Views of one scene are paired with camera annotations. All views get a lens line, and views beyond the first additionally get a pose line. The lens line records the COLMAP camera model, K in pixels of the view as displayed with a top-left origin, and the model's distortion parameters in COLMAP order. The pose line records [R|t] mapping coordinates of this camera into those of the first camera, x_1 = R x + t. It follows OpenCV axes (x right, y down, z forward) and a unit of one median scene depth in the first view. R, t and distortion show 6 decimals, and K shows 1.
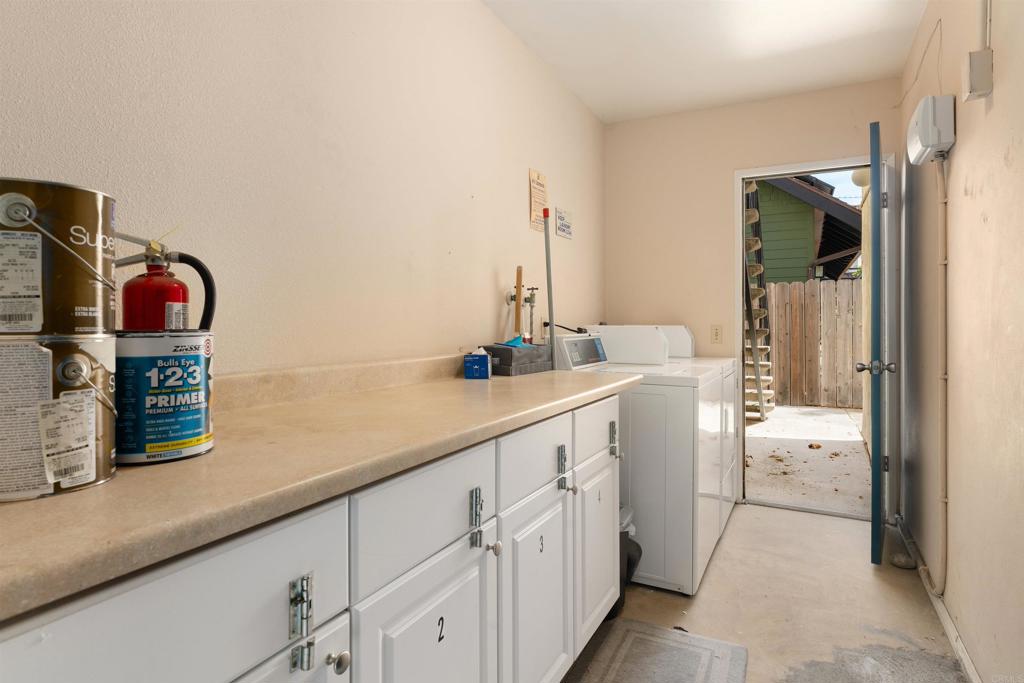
lens RADIAL K [[552.9, 0, 512.4], [0, 552.9, 331.4], [0, 0, 1]] dist [-0.006358, 0.002627]
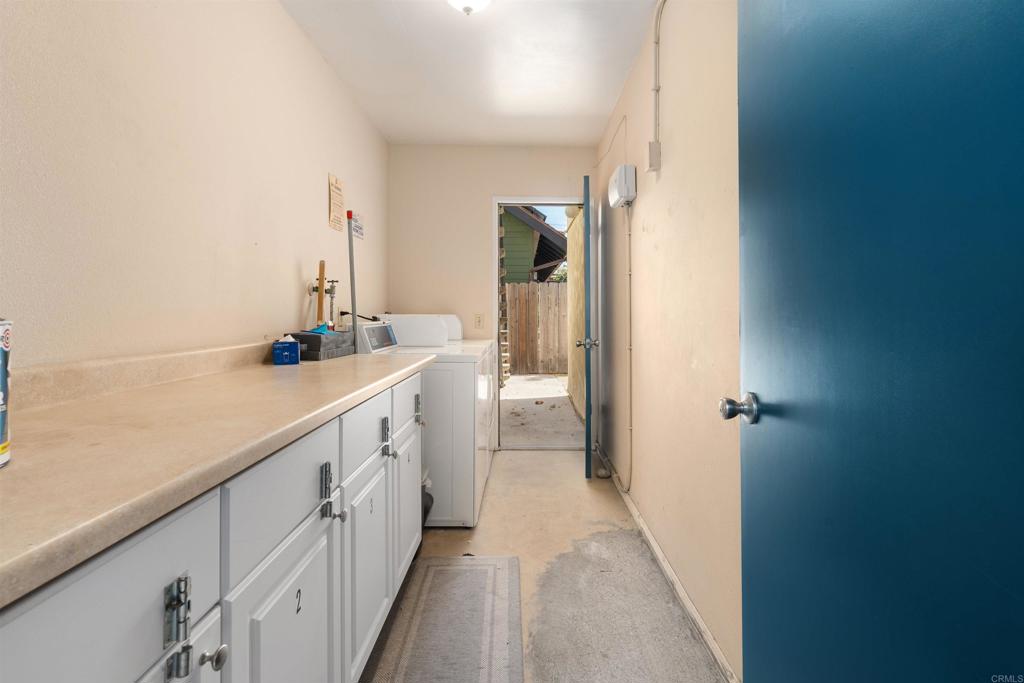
lens RADIAL K [[460.4, 0, 525.4], [0, 460.4, 314.8], [0, 0, 1]] dist [-0.012195, 0.004660]
pose [[0.879555, -0.000539, 0.475798, -0.084015], [0.006148, 0.999929, -0.010231, 0.002107], [-0.475758, 0.011924, 0.879495, 0.009388]]
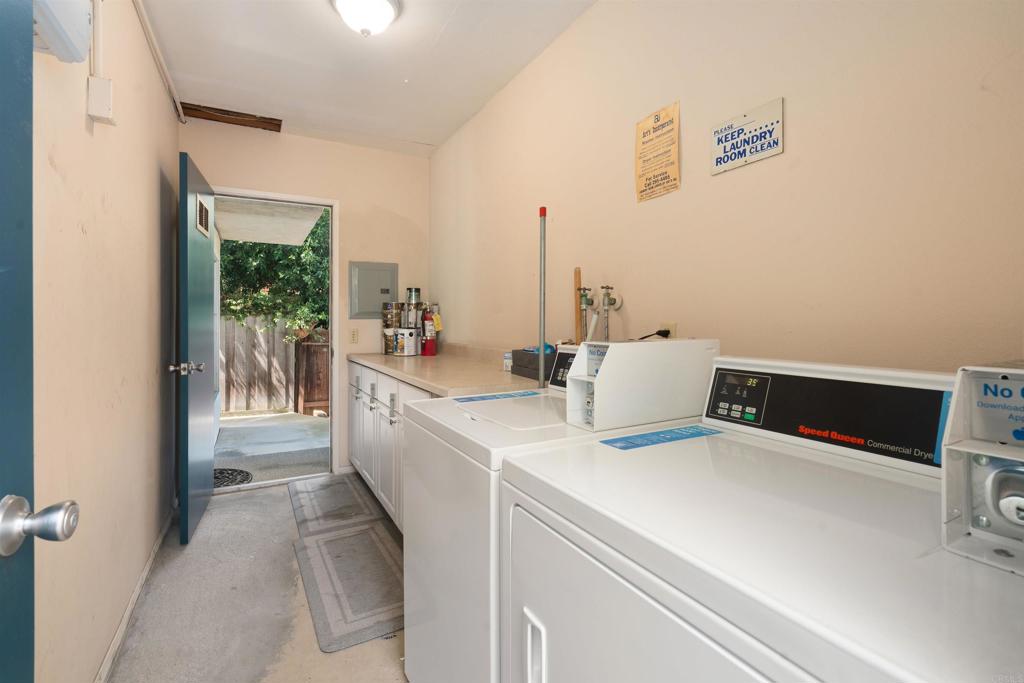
lens RADIAL K [[460.4, 0, 504.6], [0, 460.4, 319.0], [0, 0, 1]] dist [-0.012195, 0.004660]
pose [[-0.547793, 0.002646, -0.836610, 0.921728], [-0.008091, 0.999931, 0.008460, -0.047422], [0.836575, 0.011403, -0.547734, 1.691438]]
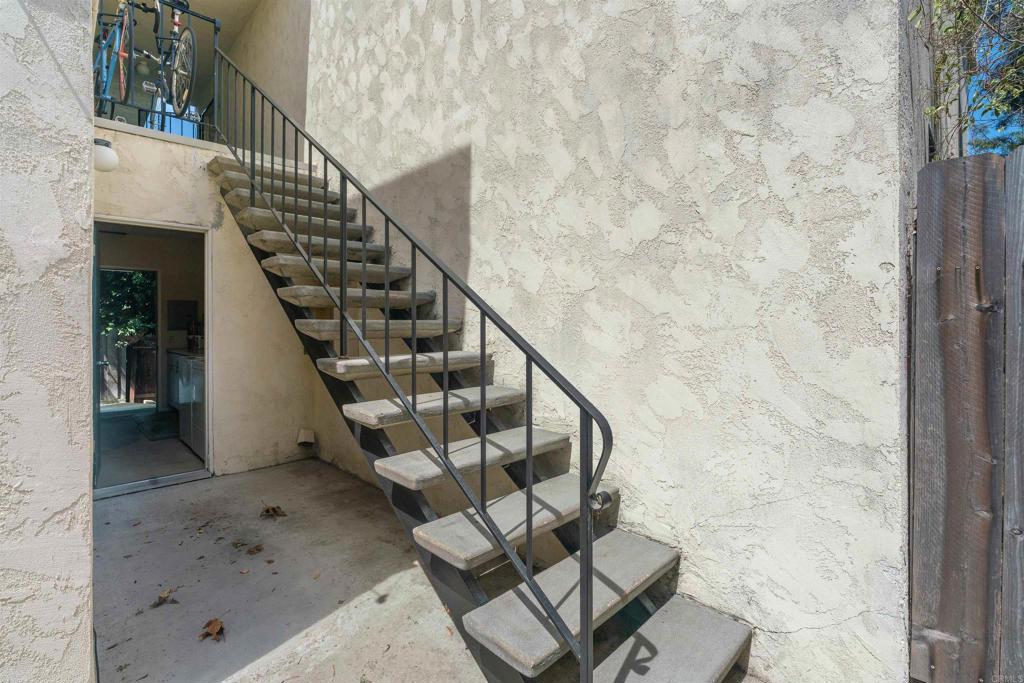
lens RADIAL K [[460.4, 0, 500.0], [0, 460.4, 323.3], [0, 0, 1]] dist [-0.012195, 0.004660]
pose [[-0.309147, 0.004587, -0.951003, 1.580284], [-0.005971, 0.999959, 0.006764, -0.081946], [0.950995, 0.007770, -0.309107, 2.673879]]
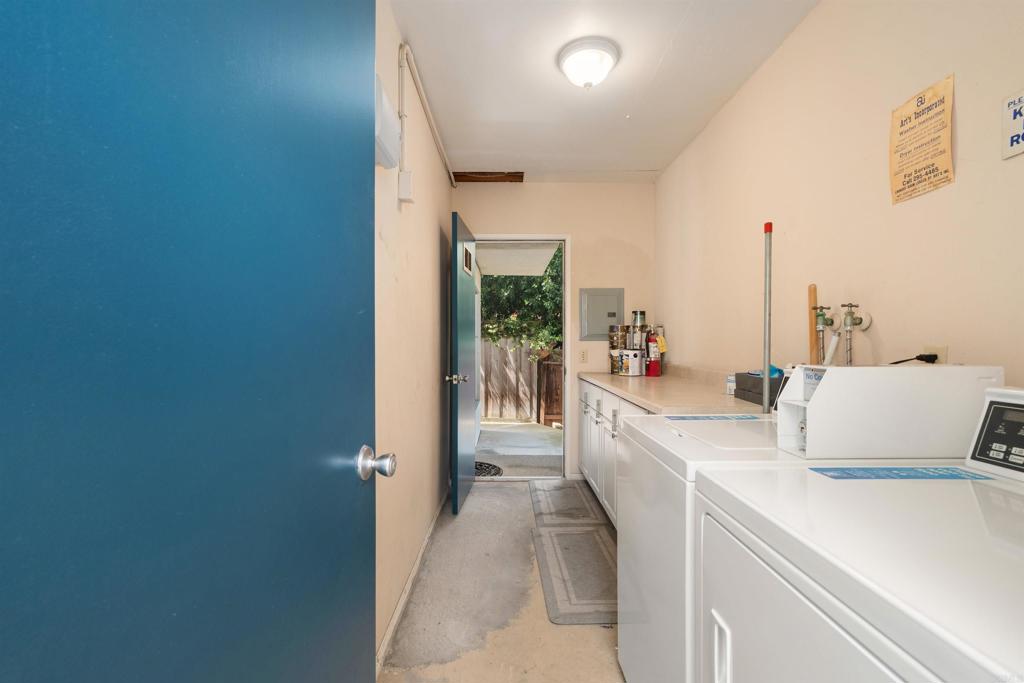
lens RADIAL K [[460.4, 0, 511.7], [0, 460.4, 344.8], [0, 0, 1]] dist [-0.012195, 0.004660]
pose [[-0.878614, 0.006107, -0.477494, 0.950828], [-0.004188, 0.999781, 0.020492, -0.048476], [0.477515, 0.020005, -0.878396, 1.783272]]
